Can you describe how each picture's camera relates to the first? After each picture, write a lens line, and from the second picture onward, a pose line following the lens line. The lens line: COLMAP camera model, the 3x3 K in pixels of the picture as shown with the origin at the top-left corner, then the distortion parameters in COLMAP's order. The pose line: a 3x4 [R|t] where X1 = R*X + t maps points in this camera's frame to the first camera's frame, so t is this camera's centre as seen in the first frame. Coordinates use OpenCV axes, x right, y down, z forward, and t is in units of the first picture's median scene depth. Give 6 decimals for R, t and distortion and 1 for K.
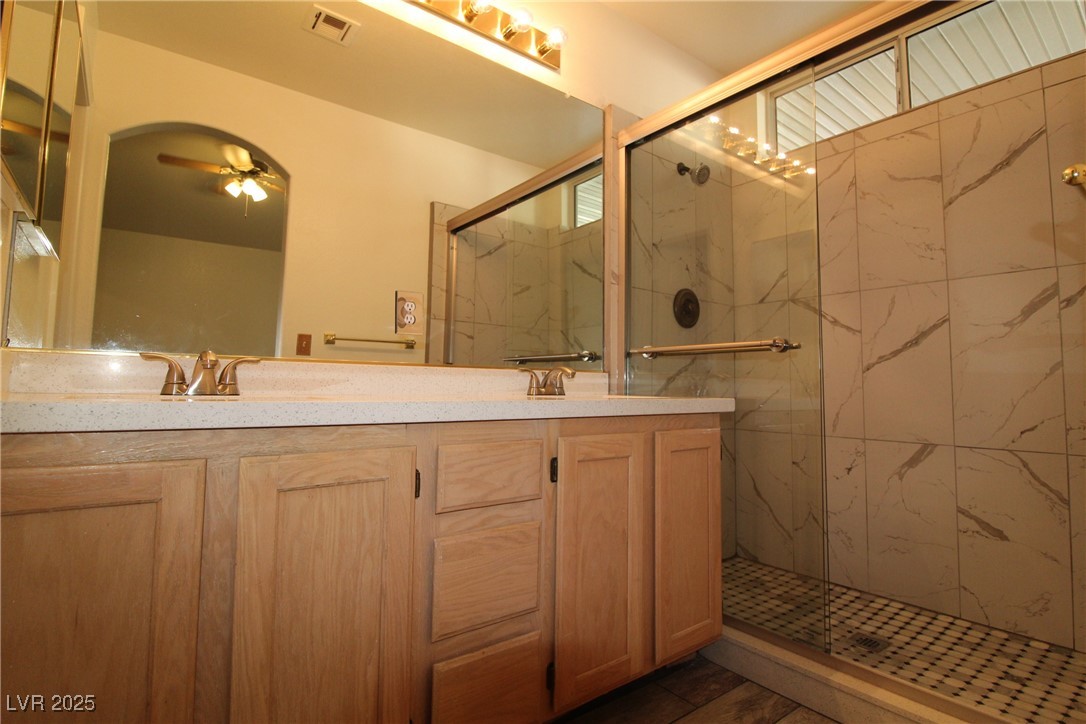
lens RADIAL K [[537.7, 0, 545.9], [0, 537.7, 357.3], [0, 0, 1]] dist [0.002529, -0.012148]
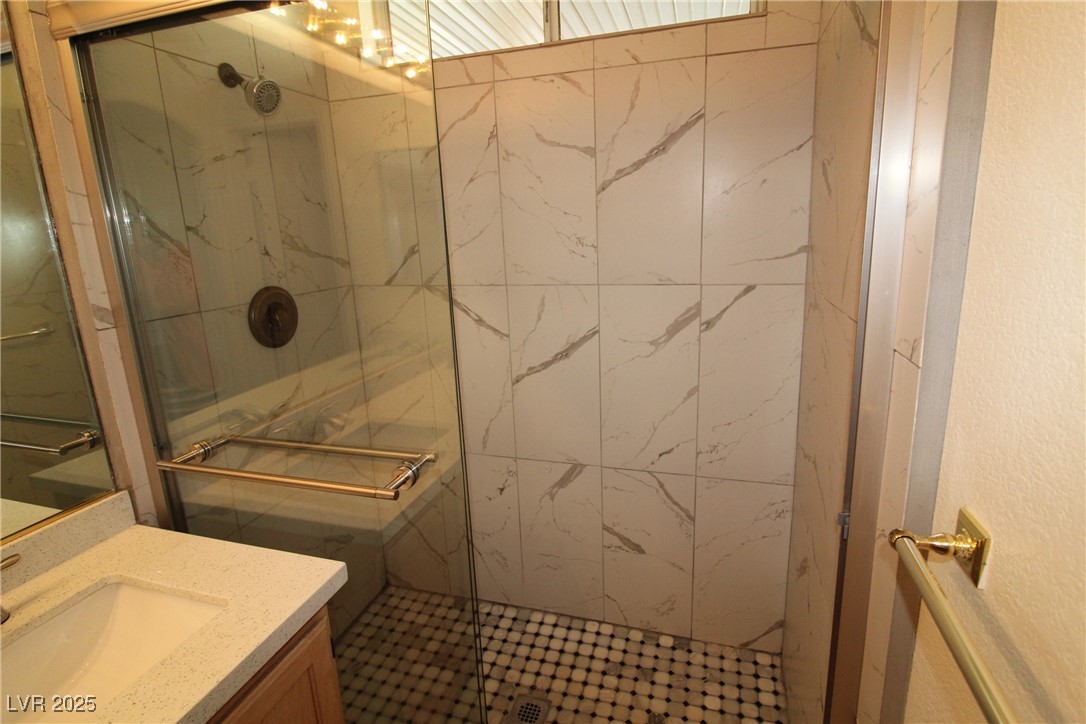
lens RADIAL K [[537.7, 0, 542.0], [0, 537.7, 354.1], [0, 0, 1]] dist [0.002529, -0.012148]
pose [[0.819388, -0.171478, 0.546990, 0.189801], [0.009748, 0.958240, 0.285800, -0.262514], [-0.573156, -0.228849, 0.786842, 0.345927]]
